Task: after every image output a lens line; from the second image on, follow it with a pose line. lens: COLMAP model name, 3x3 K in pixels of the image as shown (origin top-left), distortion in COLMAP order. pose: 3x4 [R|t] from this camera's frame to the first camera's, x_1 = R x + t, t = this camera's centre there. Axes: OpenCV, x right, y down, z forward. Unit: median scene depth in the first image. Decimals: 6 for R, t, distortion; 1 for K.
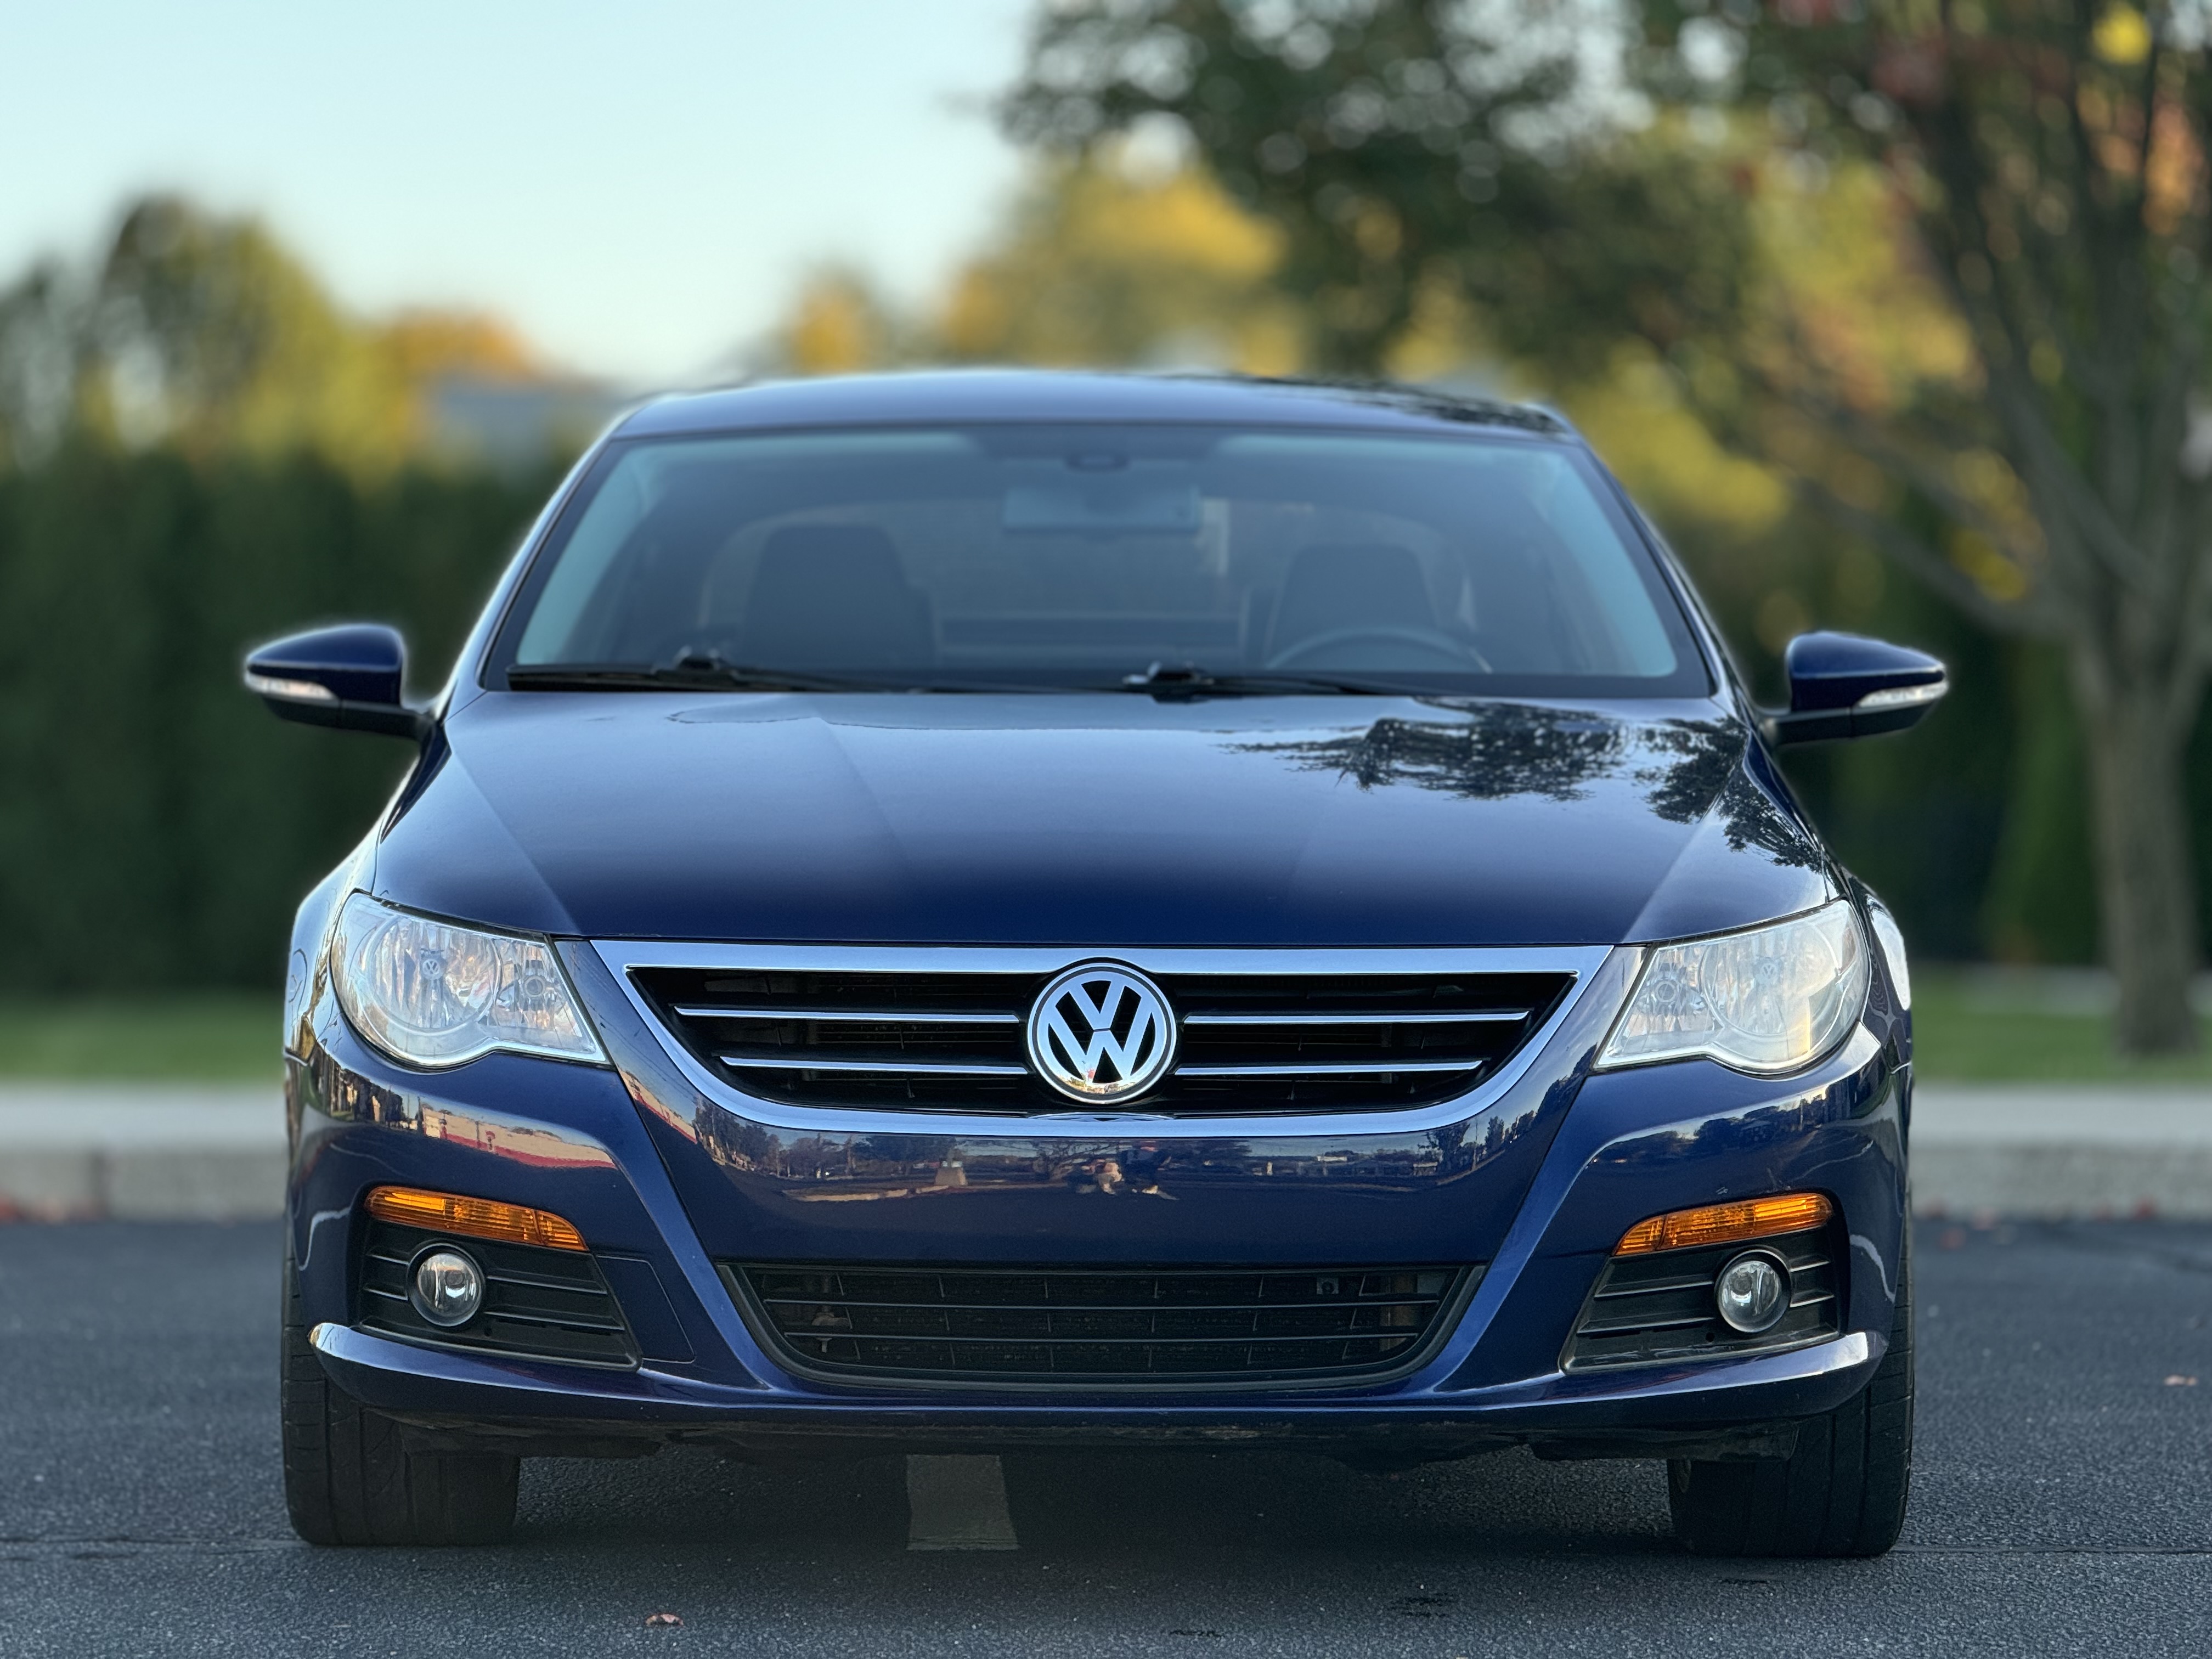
lens RADIAL K [[7582.7, 0, 1106.0], [0, 7582.7, 829.5], [0, 0, 1]] dist [0.275216, -1.315904]
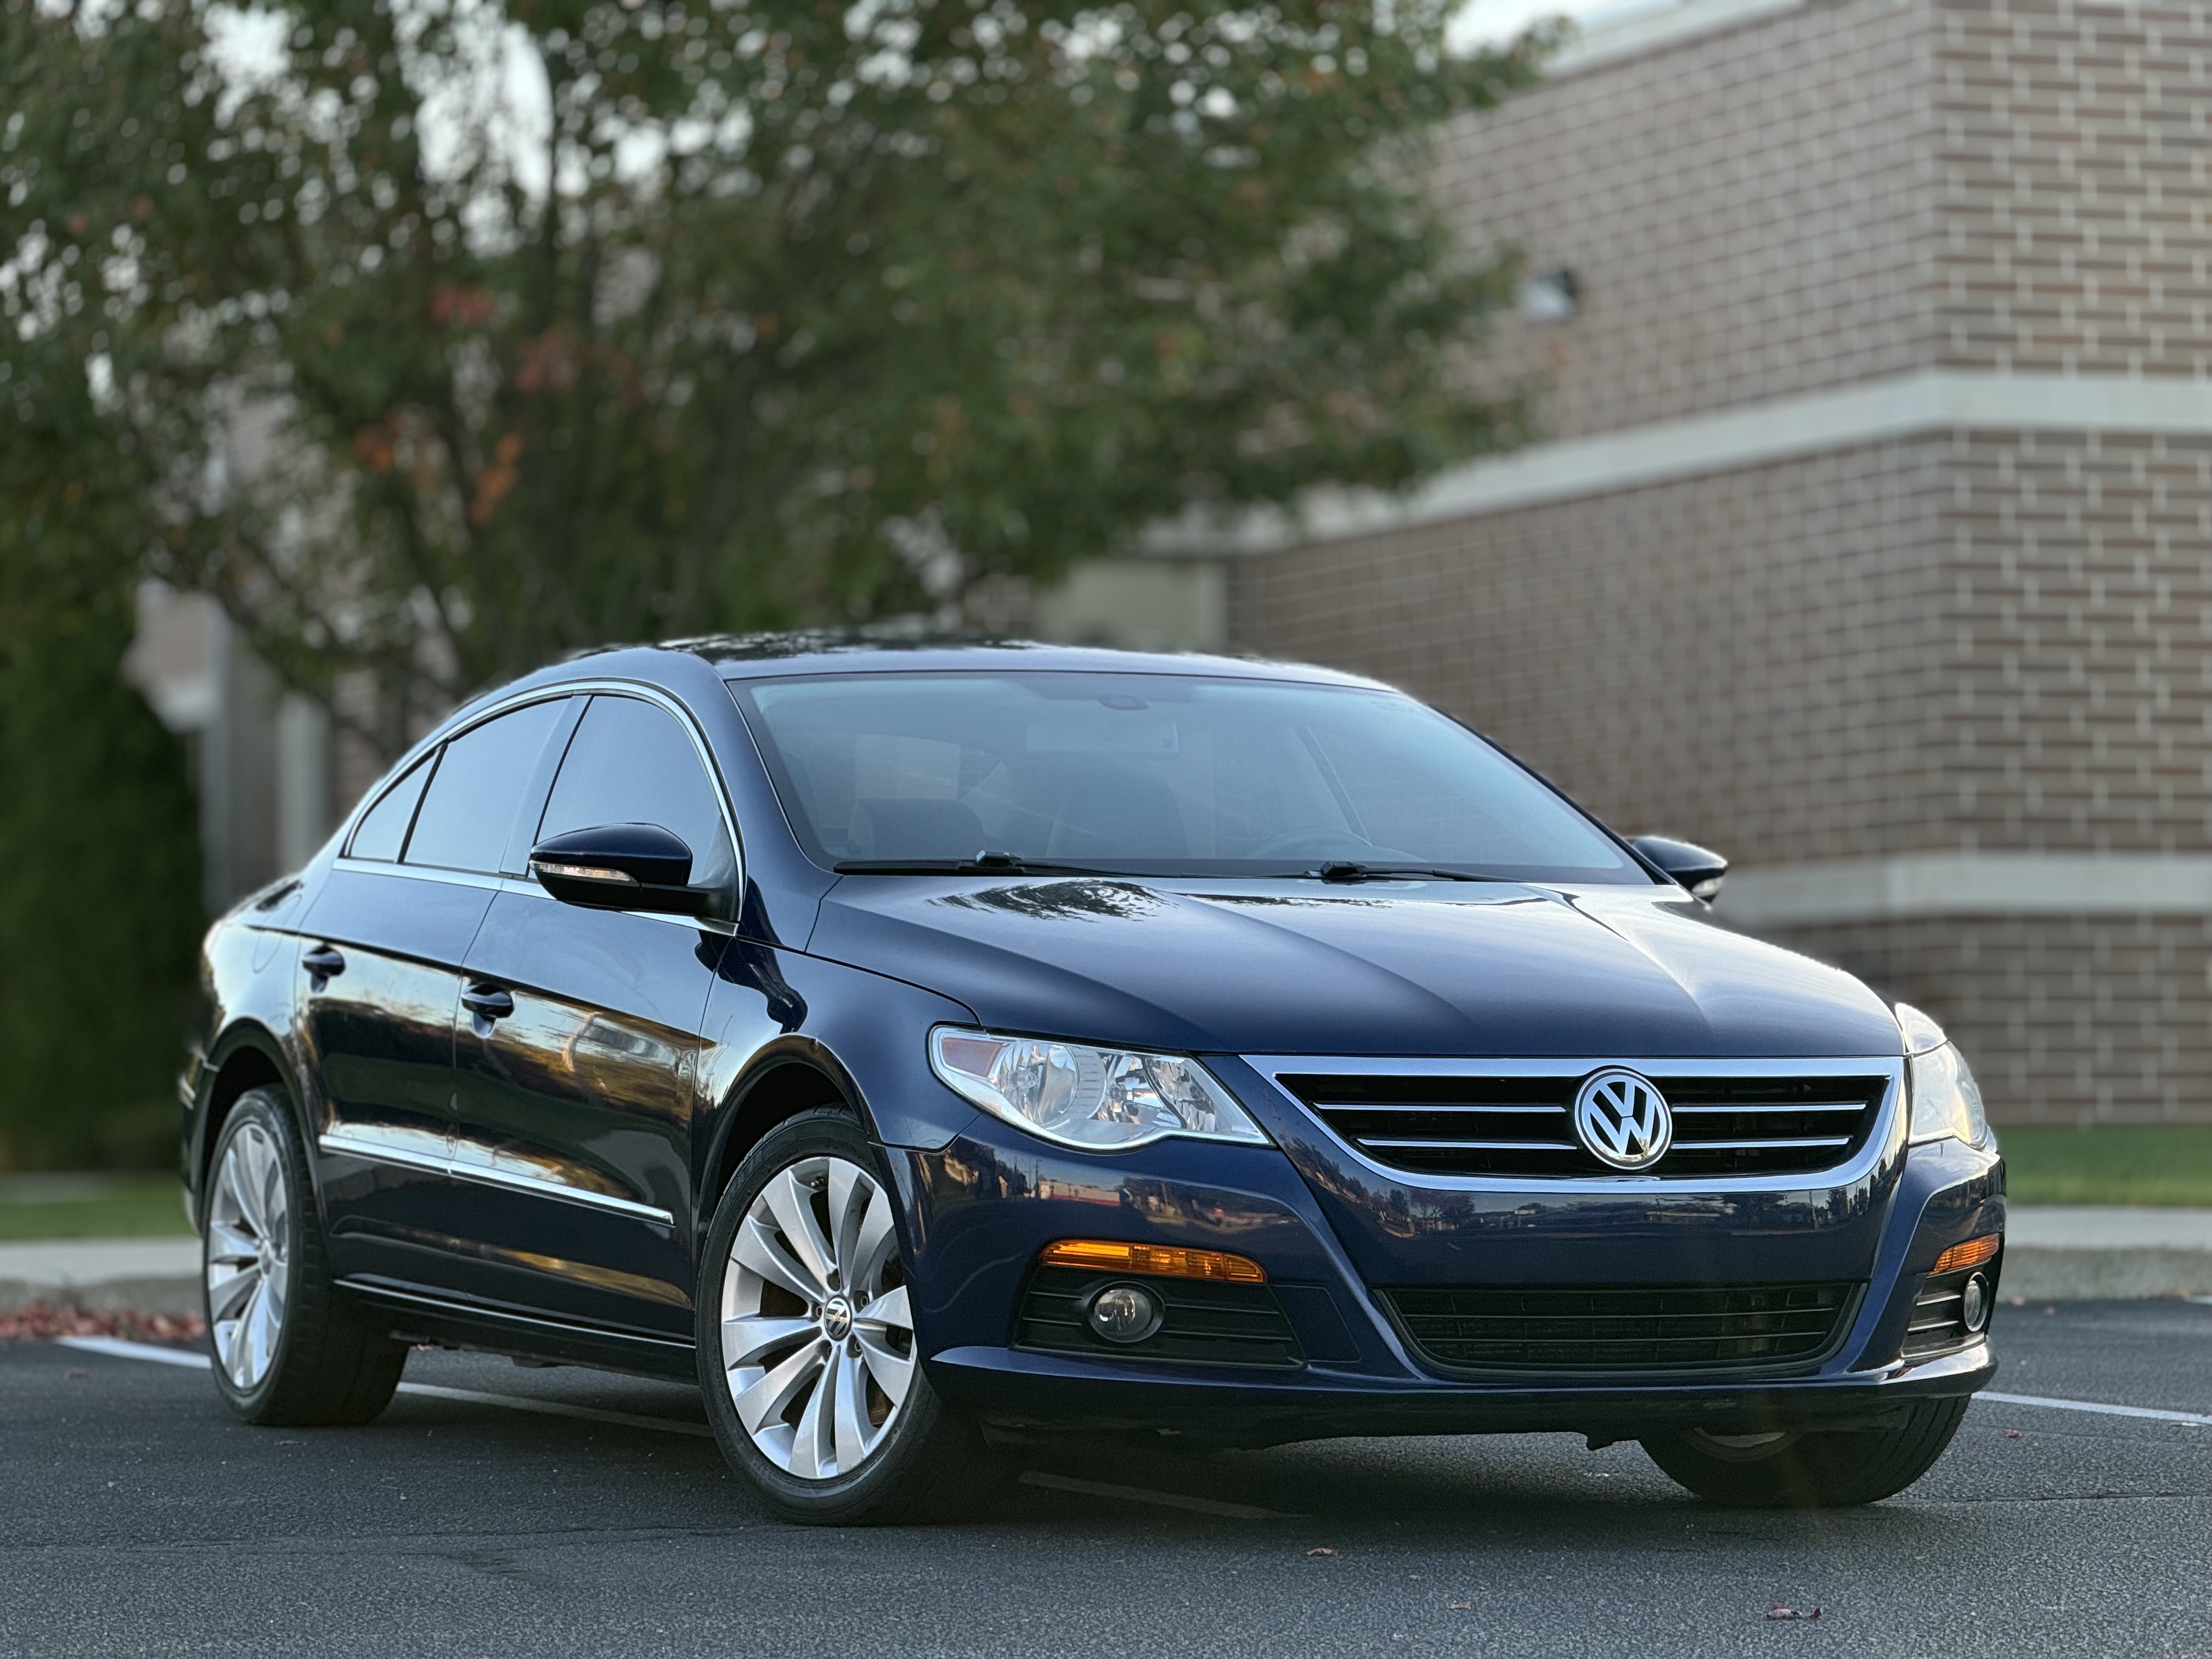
lens RADIAL K [[7582.7, 0, 1106.0], [0, 7582.7, 829.5], [0, 0, 1]] dist [0.275216, -1.315904]
pose [[0.917638, 0.009671, 0.397300, -0.639385], [0.002195, 0.999565, -0.029400, 0.014485], [-0.397412, 0.027850, 0.917218, -0.238924]]
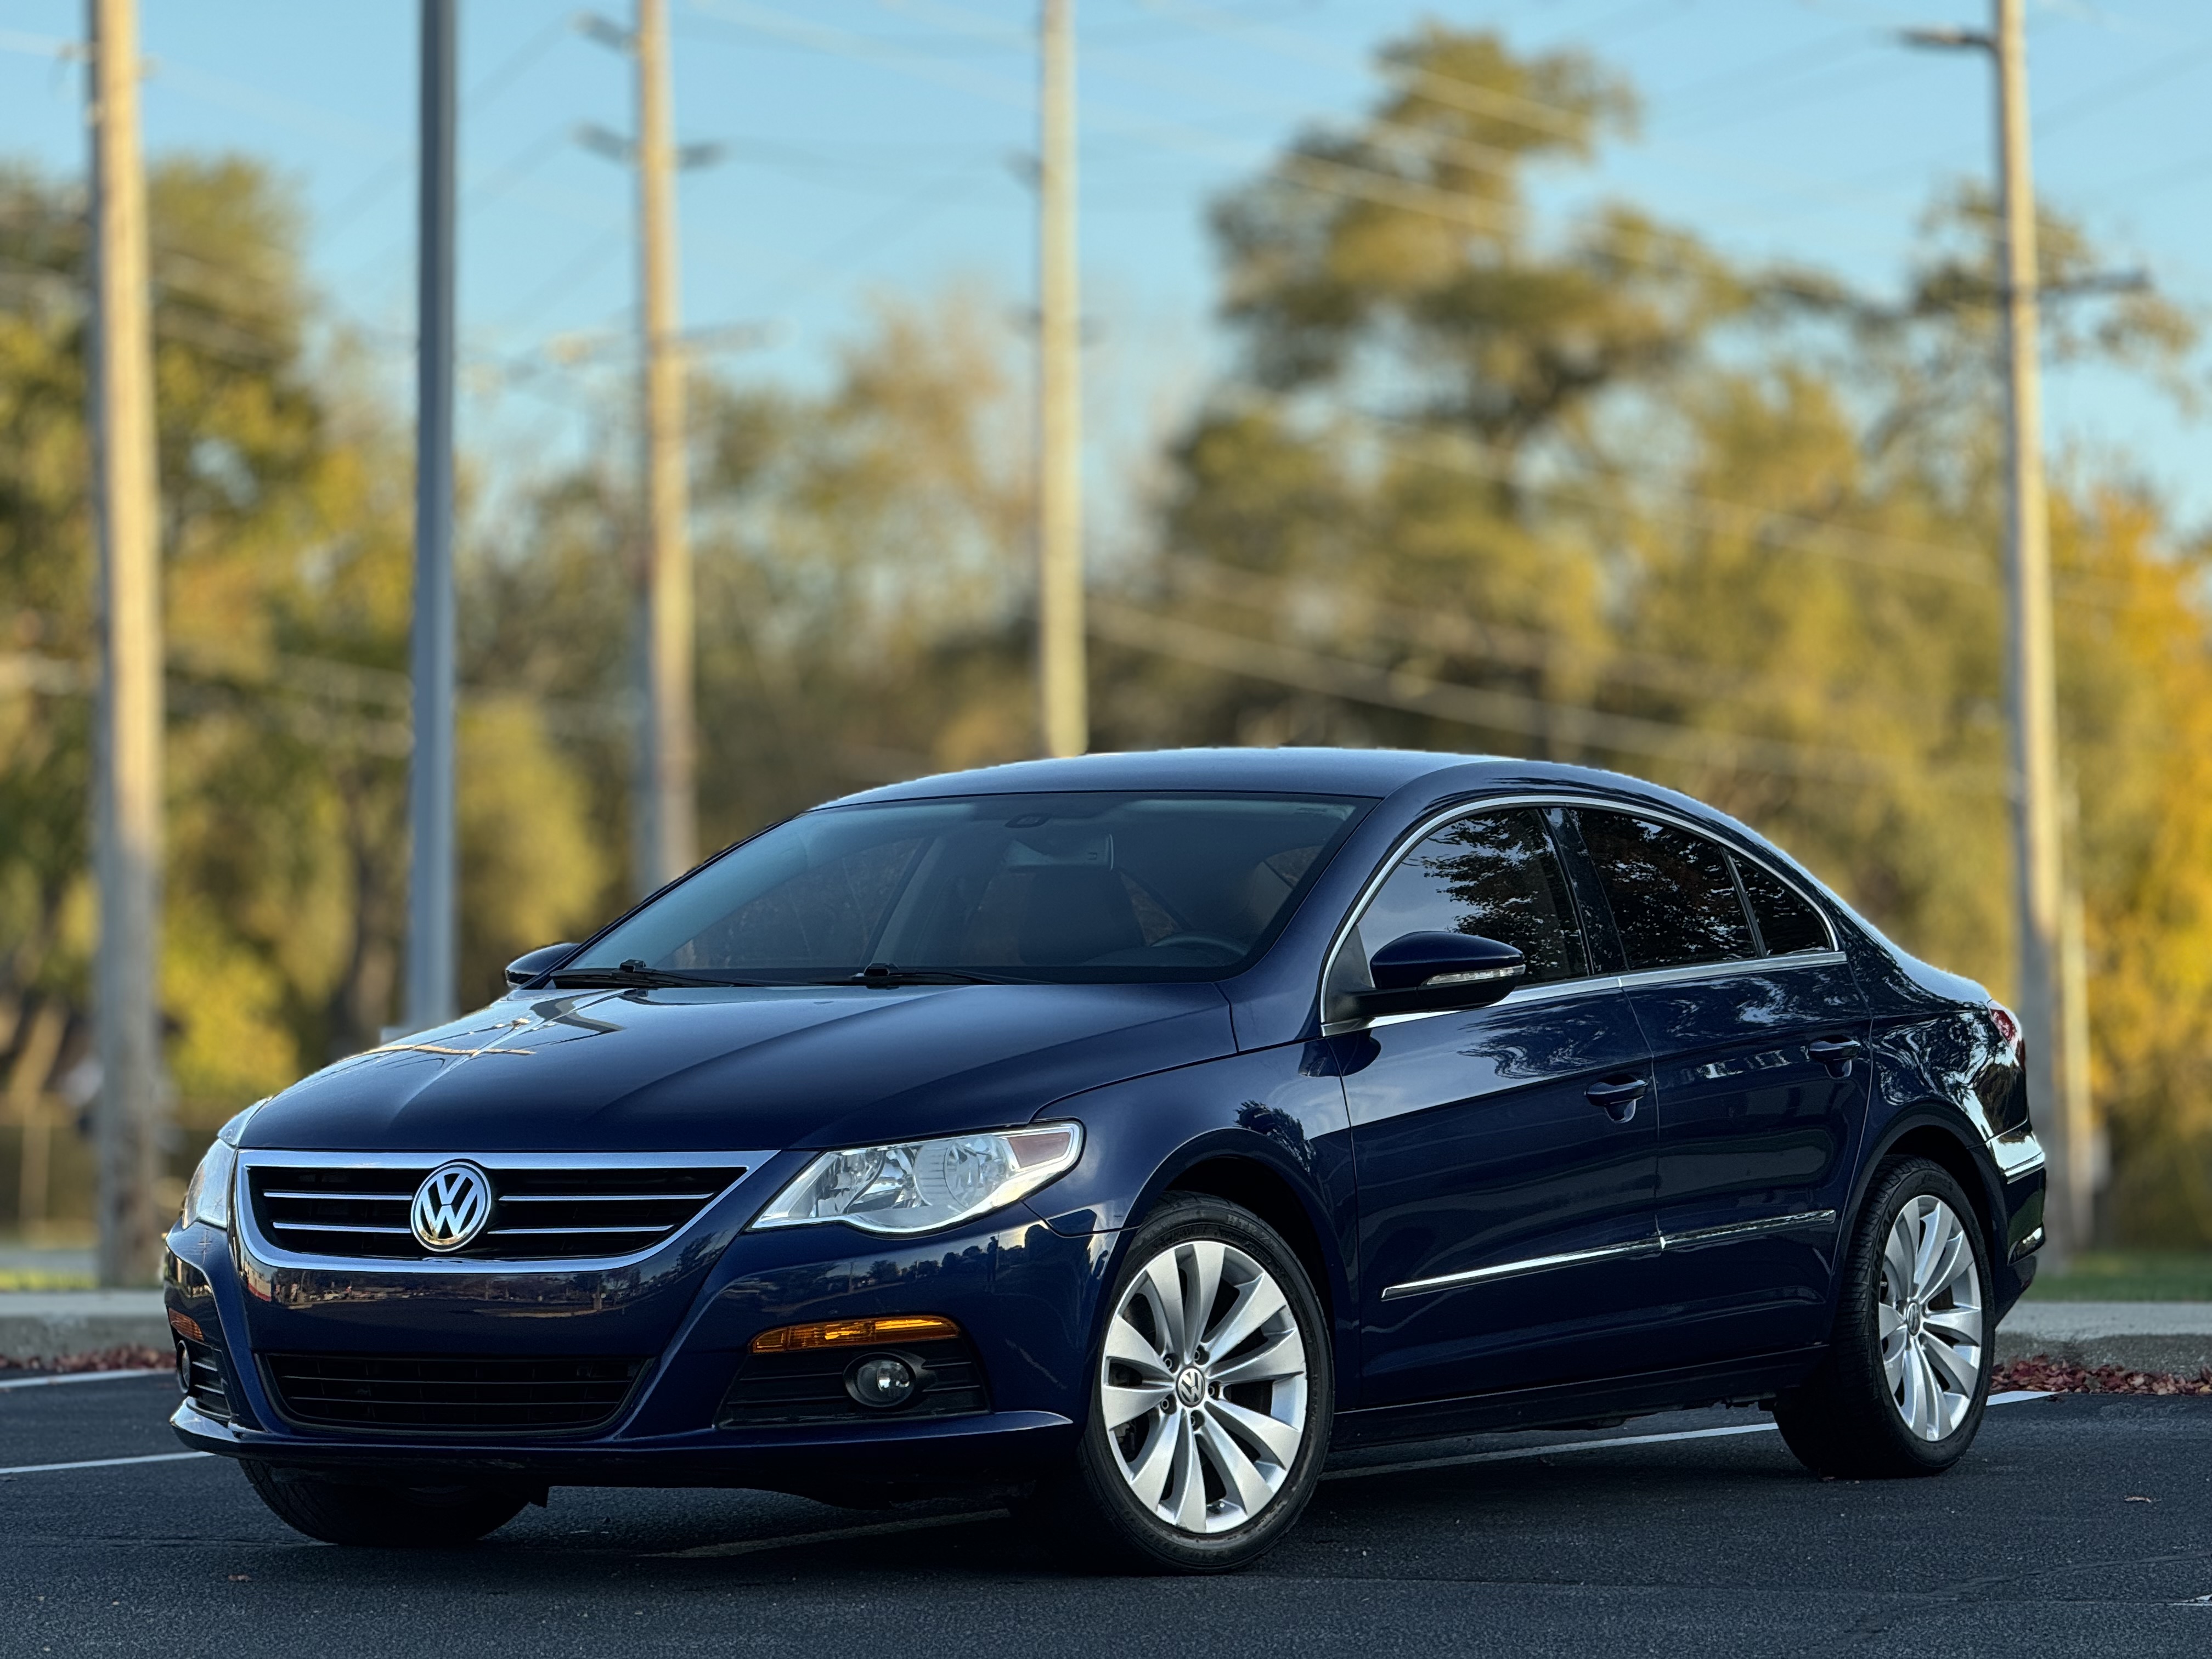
lens RADIAL K [[7582.7, 0, 1106.0], [0, 7582.7, 829.5], [0, 0, 1]] dist [0.275216, -1.315904]
pose [[0.861583, -0.025238, -0.506988, 0.910017], [0.007773, 0.999302, -0.036535, 0.007400], [0.507556, 0.027537, 0.861178, -0.281721]]
